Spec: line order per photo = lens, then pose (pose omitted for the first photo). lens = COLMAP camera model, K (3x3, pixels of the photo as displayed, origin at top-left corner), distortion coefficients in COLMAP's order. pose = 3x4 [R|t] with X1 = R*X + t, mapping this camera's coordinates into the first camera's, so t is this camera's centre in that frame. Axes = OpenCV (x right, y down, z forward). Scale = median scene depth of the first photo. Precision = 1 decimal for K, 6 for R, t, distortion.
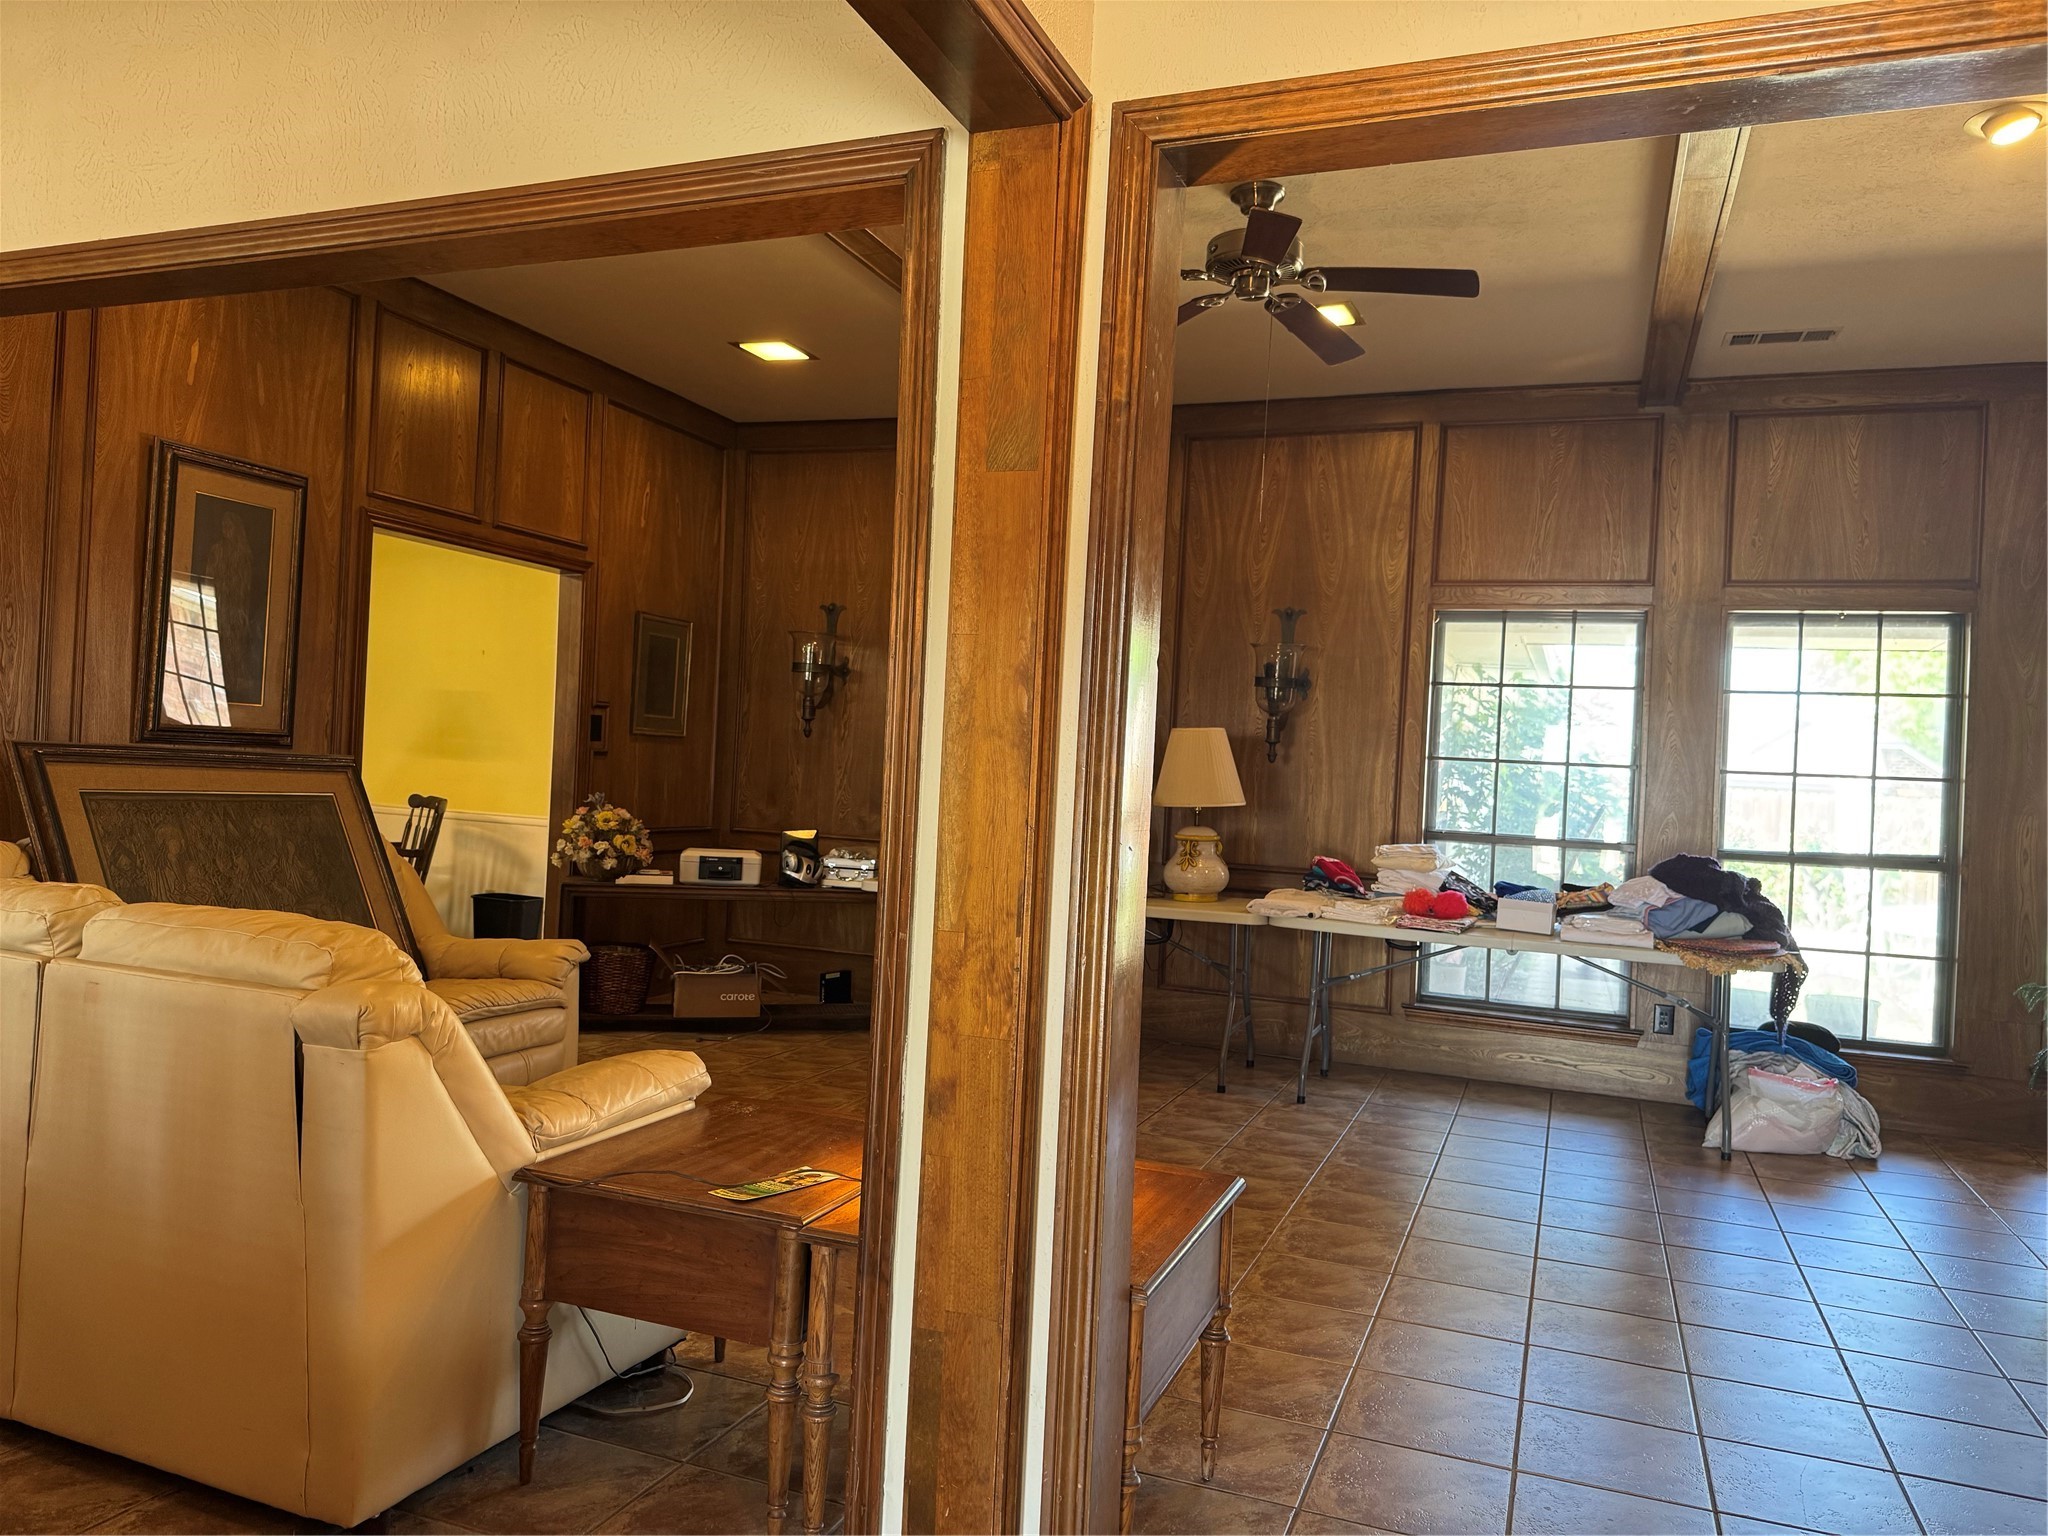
lens RADIAL K [[1434.5, 0, 1016.1], [0, 1434.5, 762.2], [0, 0, 1]] dist [0.146396, -0.225325]
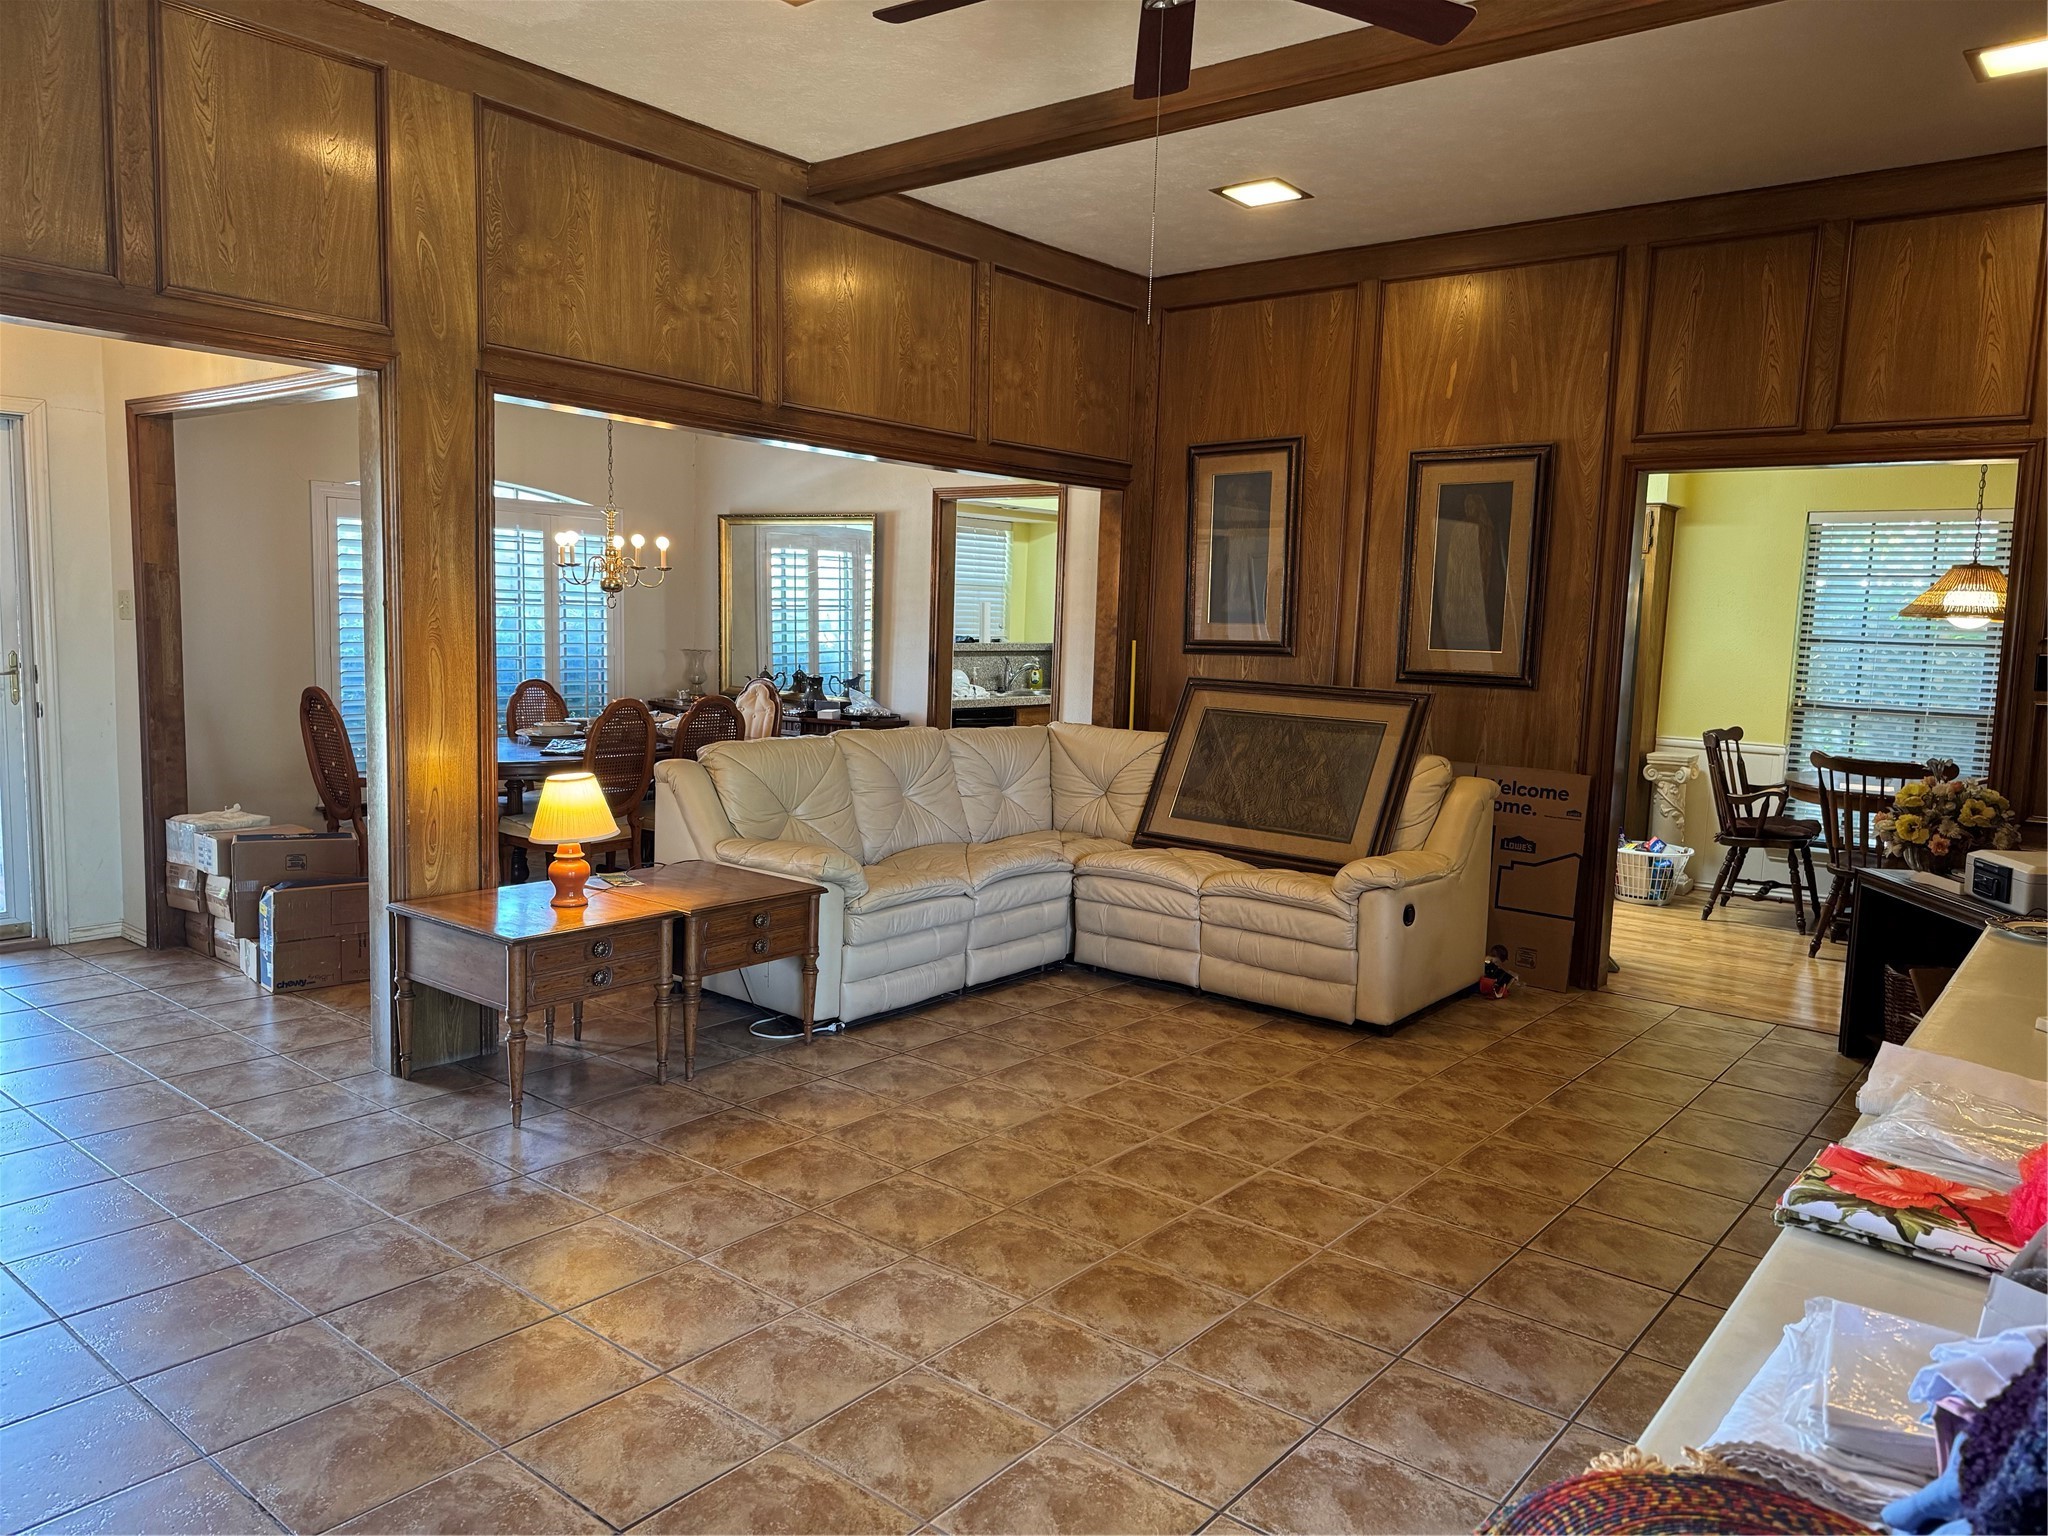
lens RADIAL K [[1424.2, 0, 1017.2], [0, 1424.2, 777.1], [0, 0, 1]] dist [0.067663, -0.086651]
pose [[-0.308342, 0.045671, -0.950179, 0.550810], [-0.043842, 0.997103, 0.062154, 0.005426], [0.950265, 0.060822, -0.305446, 0.775804]]
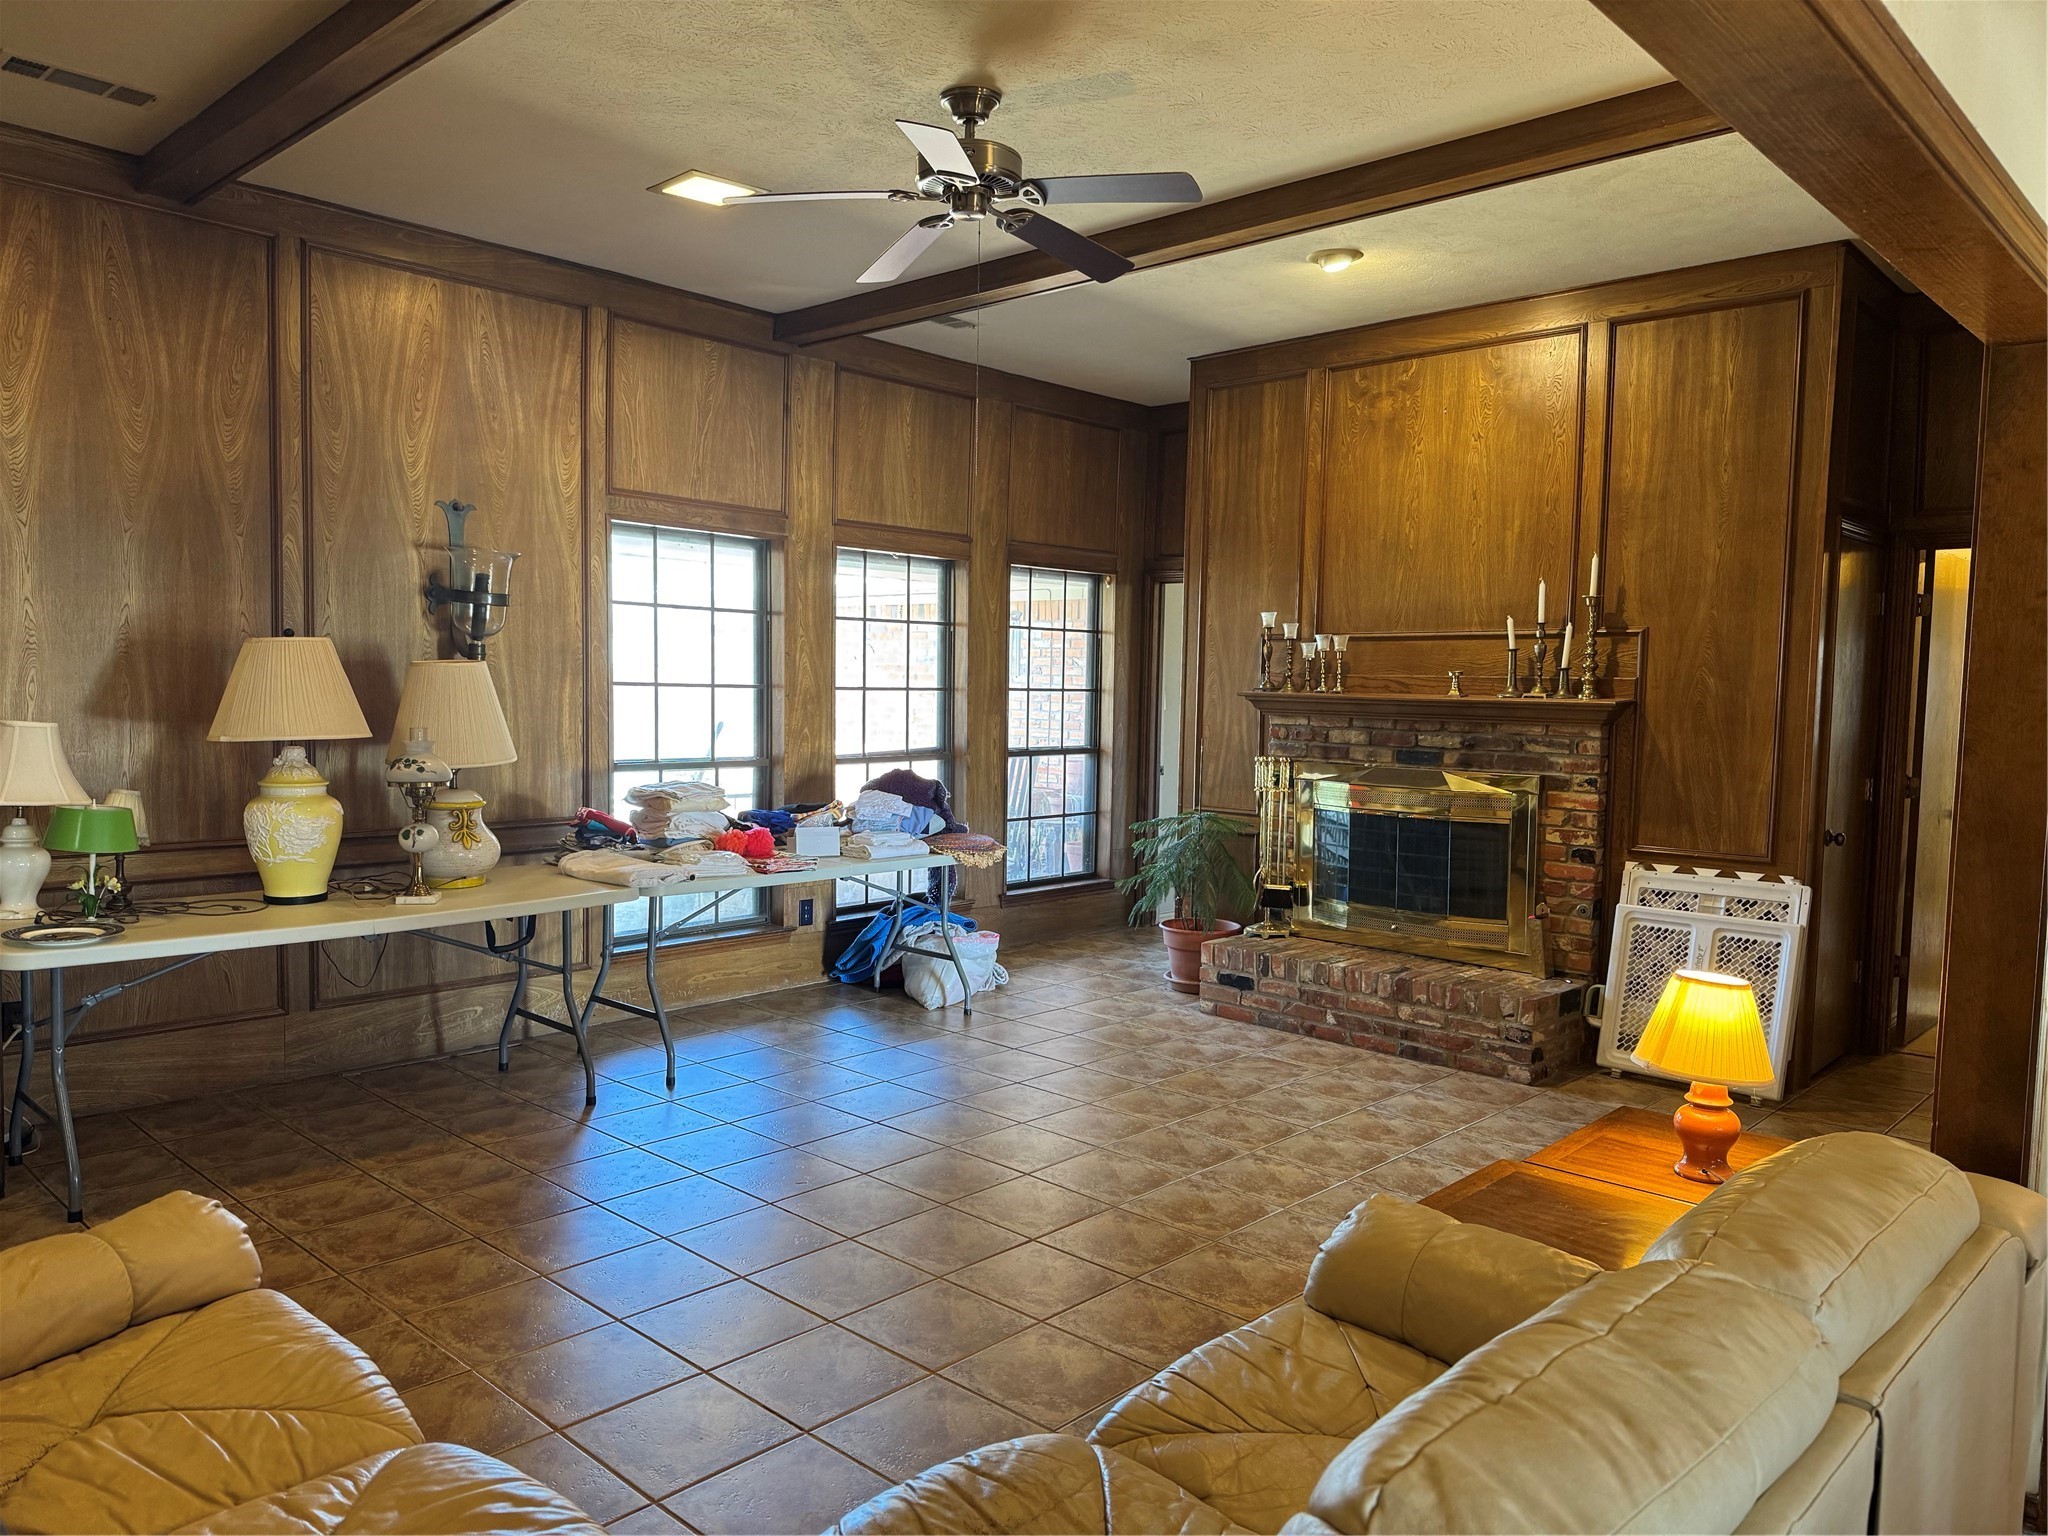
lens RADIAL K [[1433.8, 0, 1024.0], [0, 1433.8, 768.0], [0, 0, 1]] dist [0.106749, -0.142465]
pose [[0.370151, -0.100920, 0.923473, -0.465126], [-0.006316, 0.993785, 0.111136, -0.053275], [-0.928950, -0.046970, 0.367213, 0.418884]]
